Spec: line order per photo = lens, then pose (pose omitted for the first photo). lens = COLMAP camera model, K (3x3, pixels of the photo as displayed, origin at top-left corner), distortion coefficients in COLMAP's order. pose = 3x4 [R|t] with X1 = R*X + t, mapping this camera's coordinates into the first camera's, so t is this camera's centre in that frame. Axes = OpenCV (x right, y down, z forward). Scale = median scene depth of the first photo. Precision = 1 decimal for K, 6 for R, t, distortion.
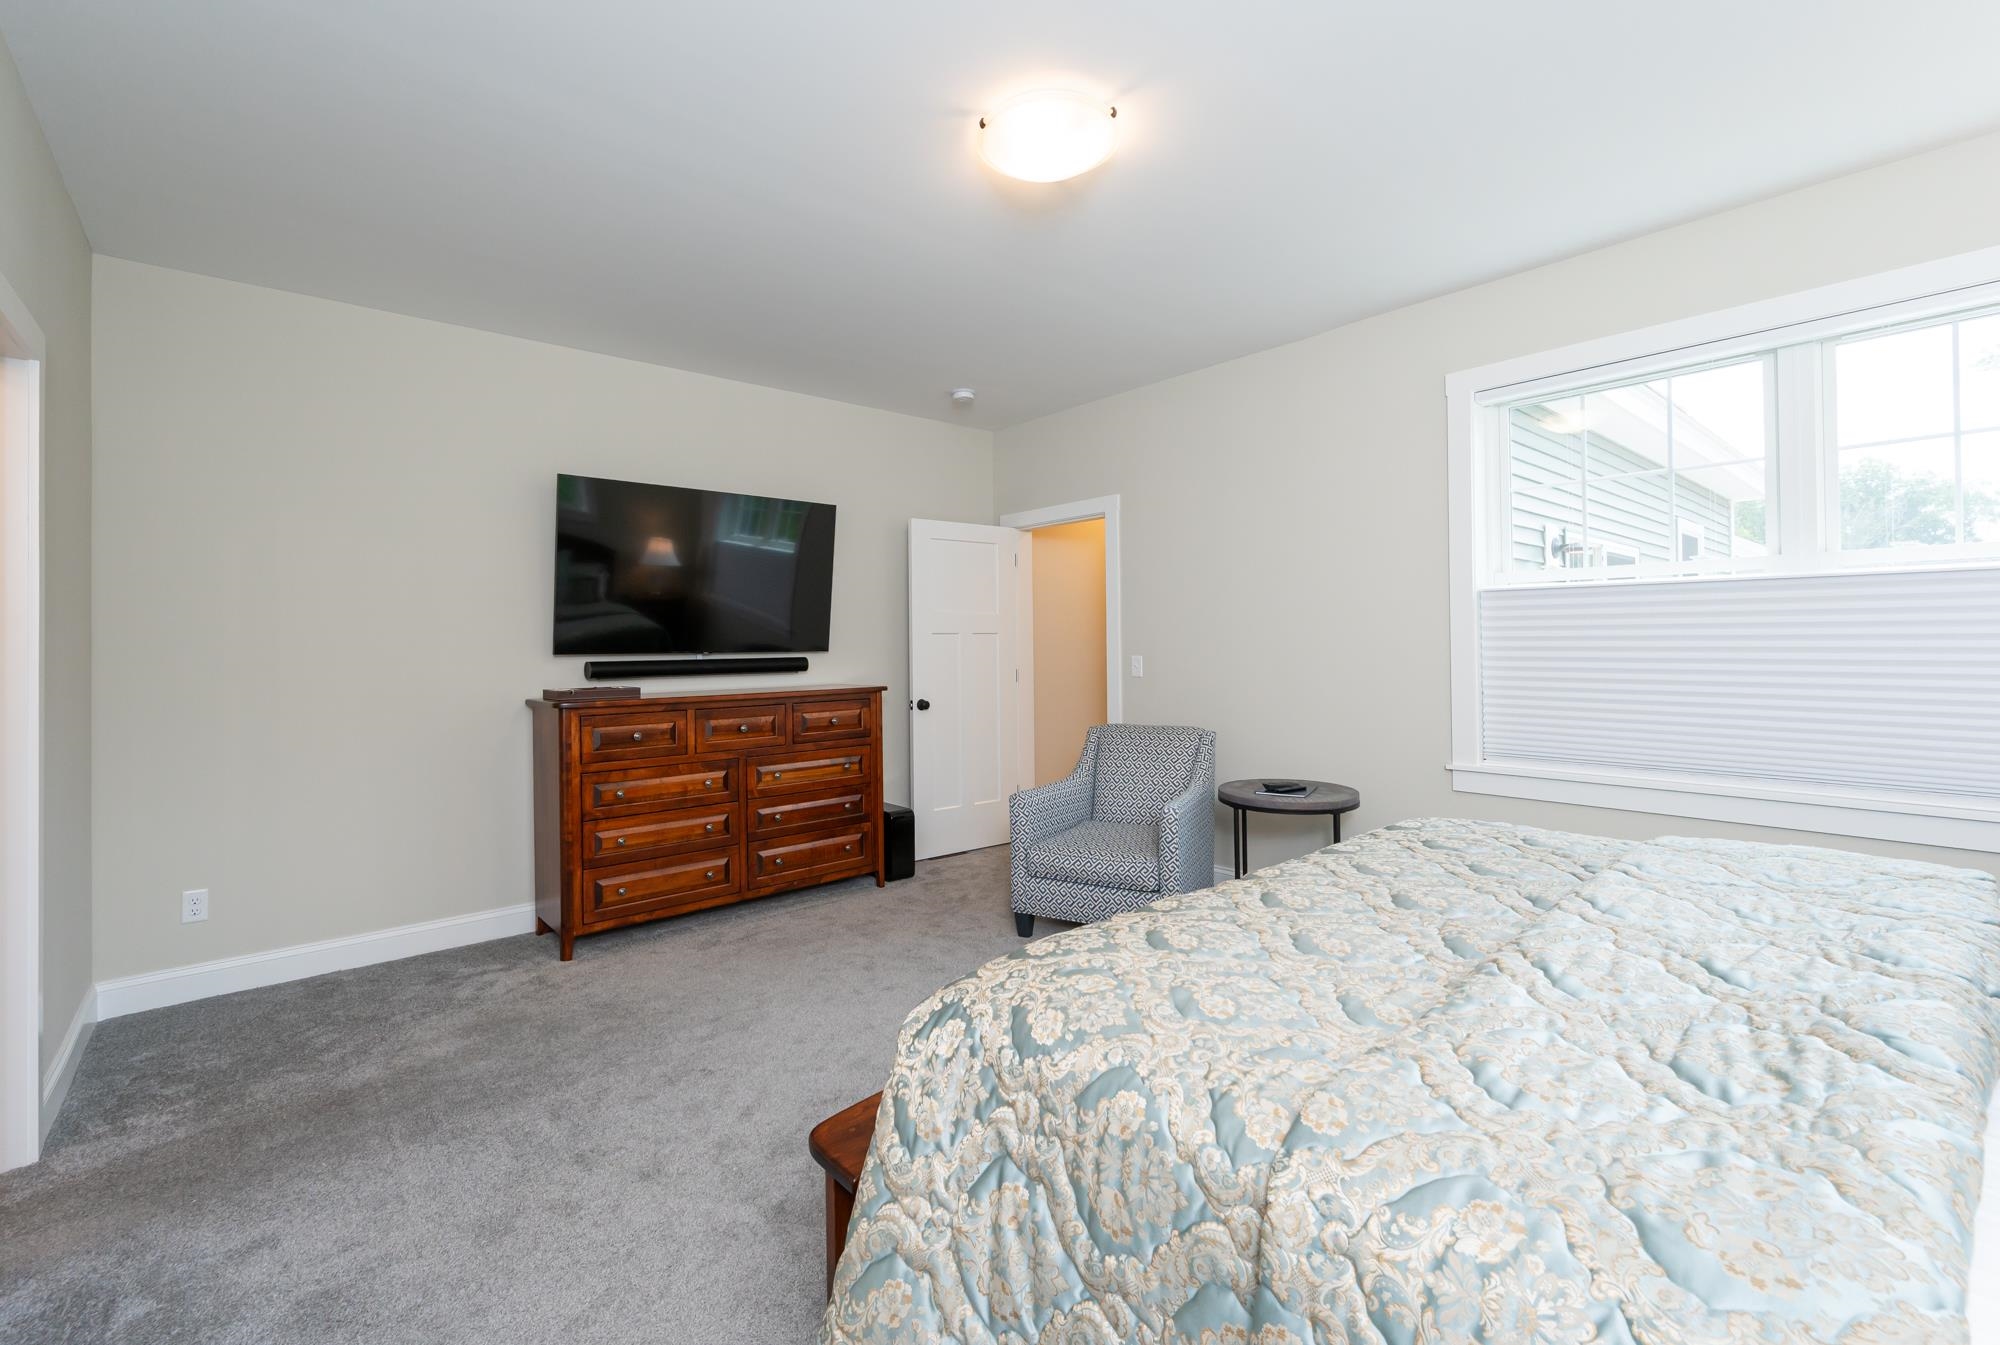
lens RADIAL K [[850.9, 0, 999.6], [0, 850.9, 635.7], [0, 0, 1]] dist [-0.000305, -0.000002]
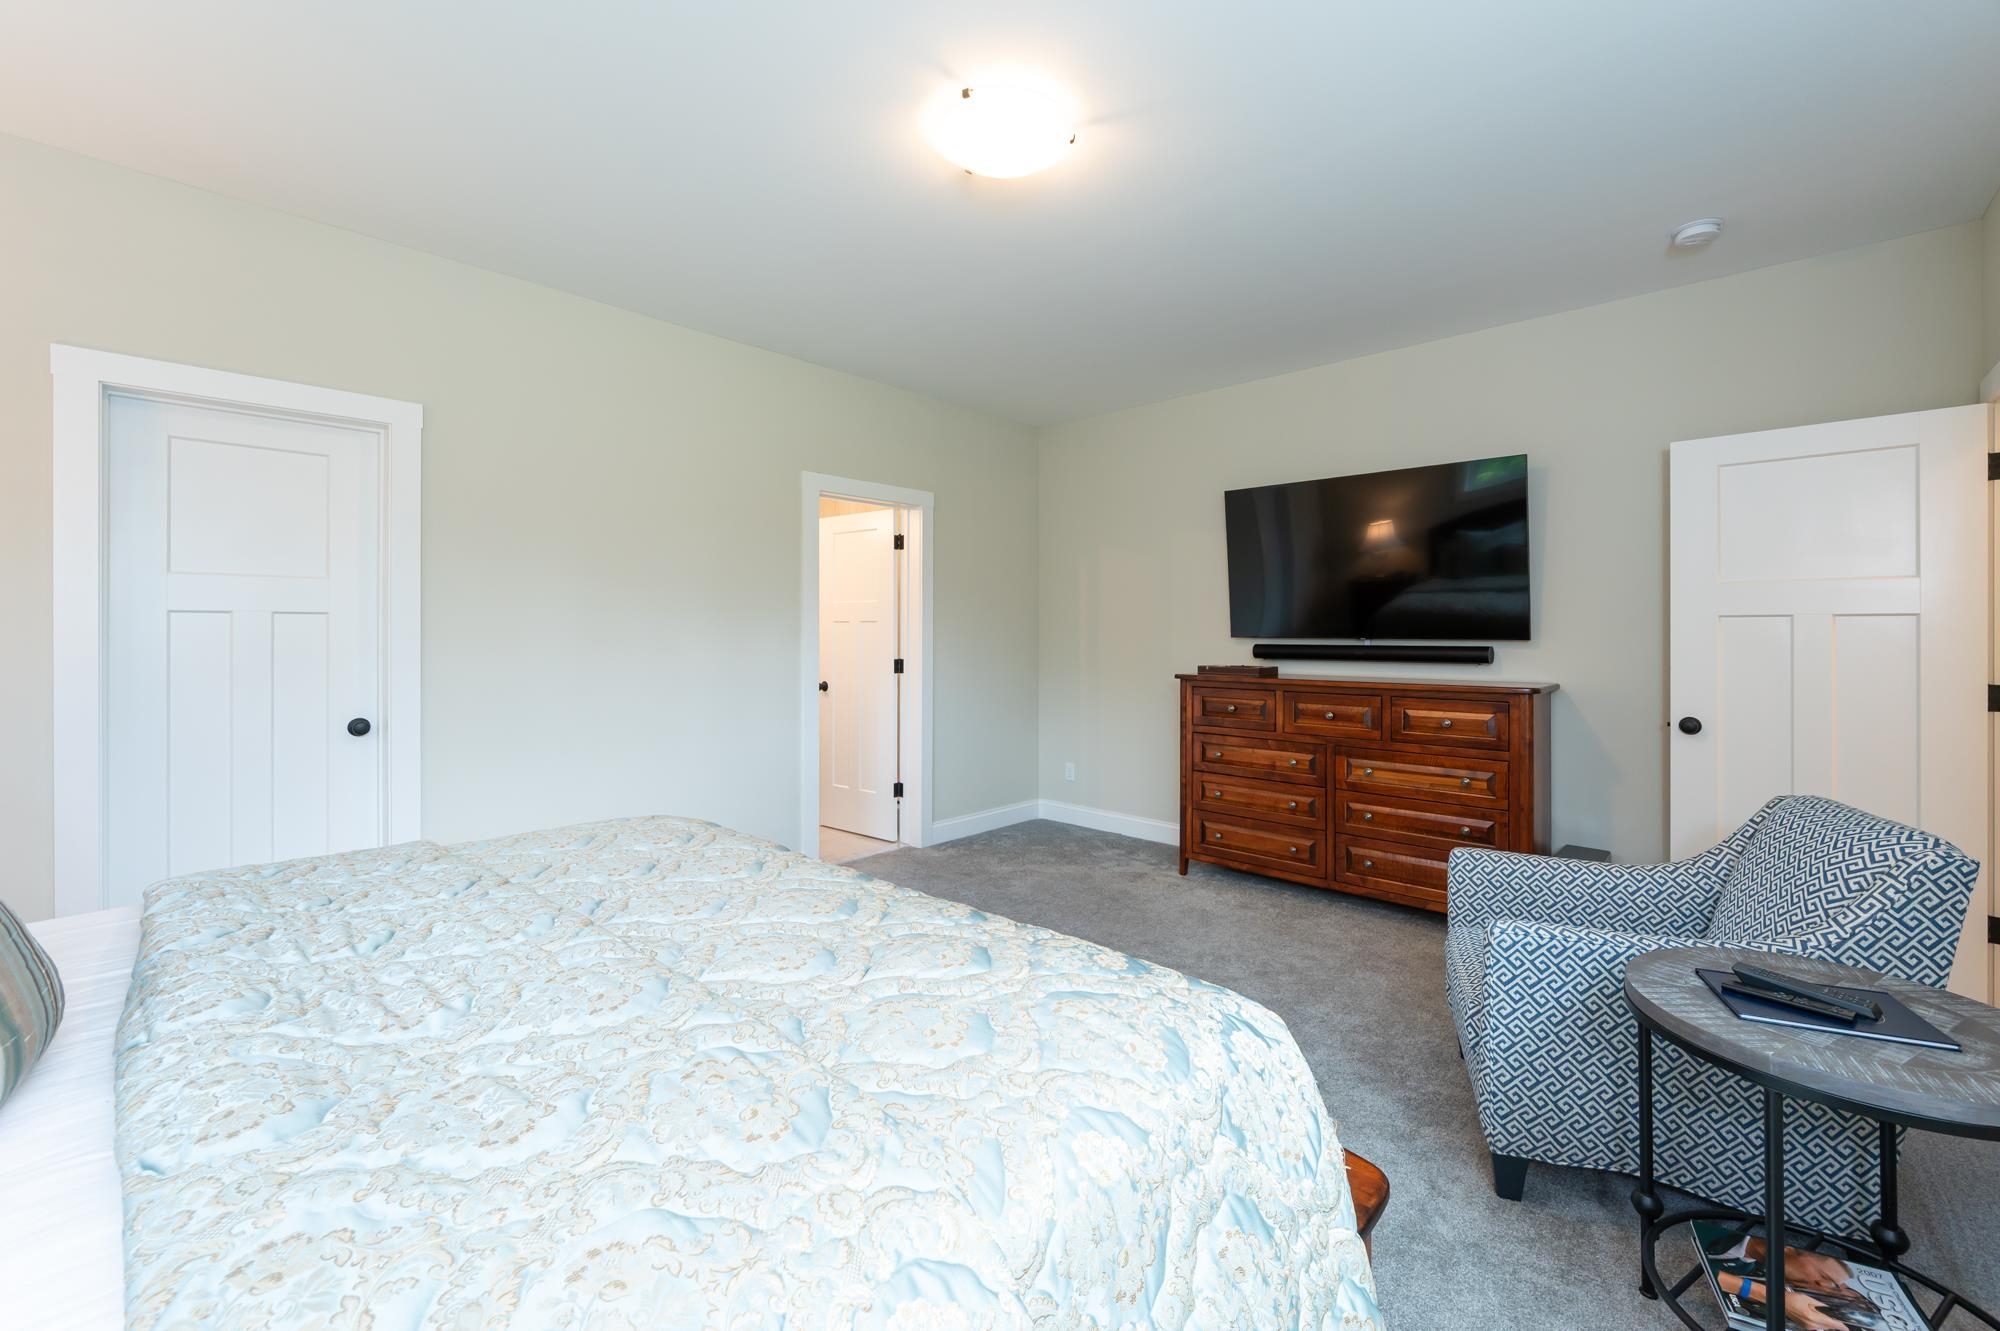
lens RADIAL K [[824.0, 0, 995.1], [0, 824.0, 641.5], [0, 0, 1]] dist [-0.000163, 0.000163]
pose [[0.119909, 0.024819, -0.992475, 0.603741], [0.005508, 0.999655, 0.025664, -0.003586], [0.992770, -0.008544, 0.119731, 0.506951]]
